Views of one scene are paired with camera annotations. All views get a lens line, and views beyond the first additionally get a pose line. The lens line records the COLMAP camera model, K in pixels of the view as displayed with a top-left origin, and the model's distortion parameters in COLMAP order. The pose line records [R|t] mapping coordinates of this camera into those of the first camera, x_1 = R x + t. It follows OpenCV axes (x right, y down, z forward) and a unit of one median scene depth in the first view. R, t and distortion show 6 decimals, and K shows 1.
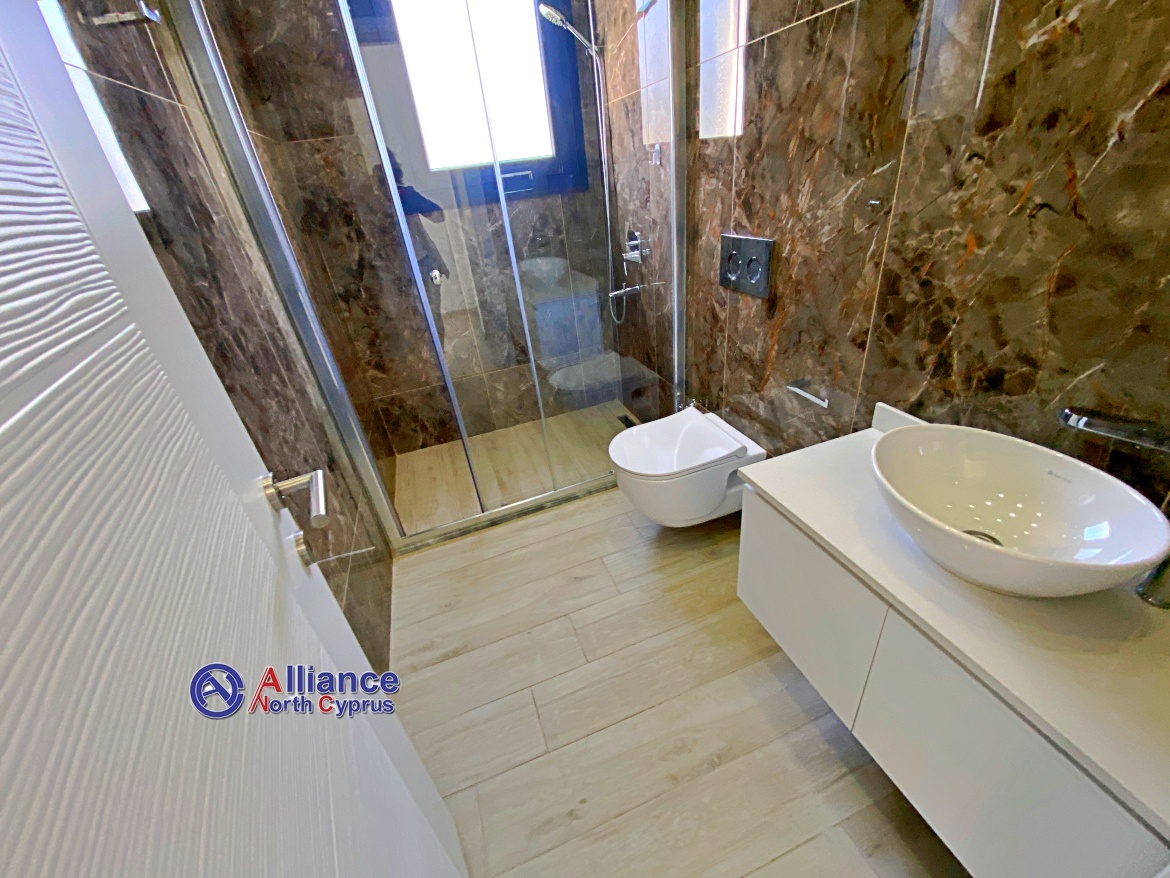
lens RADIAL K [[476.9, 0, 594.3], [0, 476.9, 442.5], [0, 0, 1]] dist [0.001405, -0.002584]
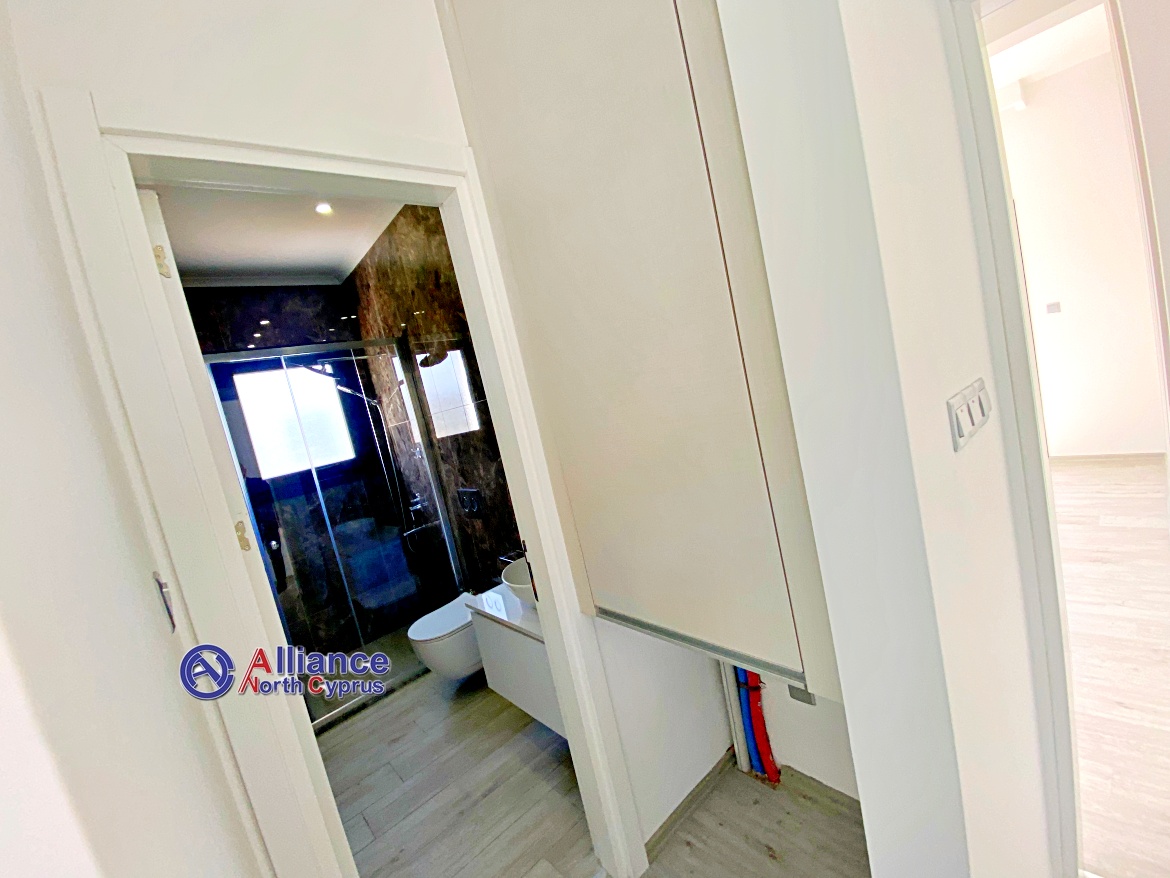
lens RADIAL K [[476.9, 0, 591.9], [0, 476.9, 433.9], [0, 0, 1]] dist [0.001405, -0.002584]
pose [[0.924618, -0.129536, 0.358193, 0.086241], [0.283053, 0.862942, -0.418584, 0.209988], [-0.254878, 0.488418, 0.834557, -0.550414]]
